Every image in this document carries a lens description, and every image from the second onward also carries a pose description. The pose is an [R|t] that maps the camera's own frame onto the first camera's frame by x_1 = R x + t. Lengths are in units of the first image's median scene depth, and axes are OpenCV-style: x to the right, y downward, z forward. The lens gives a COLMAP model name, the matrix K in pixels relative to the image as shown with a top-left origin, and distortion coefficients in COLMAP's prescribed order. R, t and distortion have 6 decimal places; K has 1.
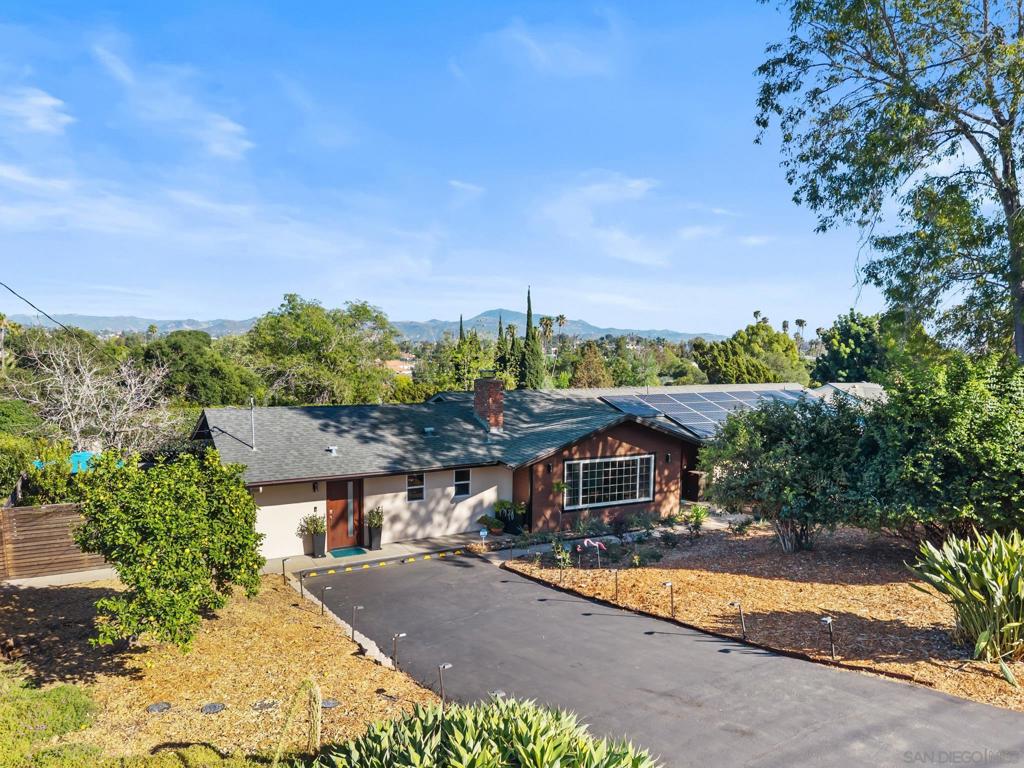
lens RADIAL K [[716.7, 0, 512.5], [0, 716.7, 383.8], [0, 0, 1]] dist [-0.000004, 0.000139]
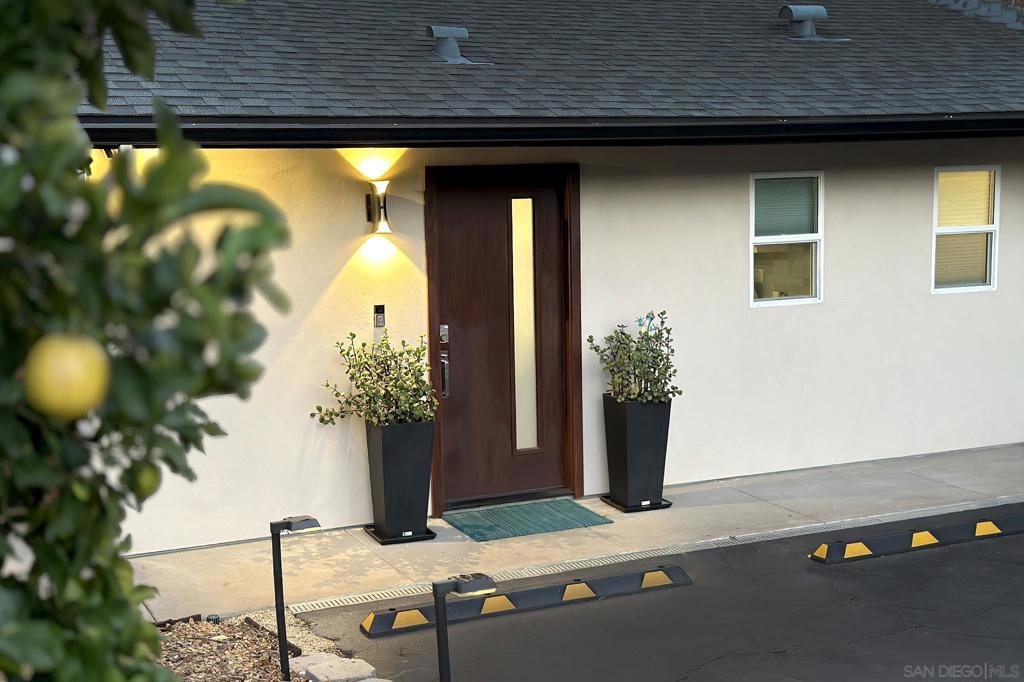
lens RADIAL K [[1408.1, 0, 511.9], [0, 1408.1, 341.4], [0, 0, 1]] dist [-0.004609, 0.000000]
pose [[0.993804, -0.018009, -0.109676, -0.183202], [0.029906, 0.993721, 0.107817, 0.132799], [0.107045, -0.110429, 0.988103, 0.571605]]
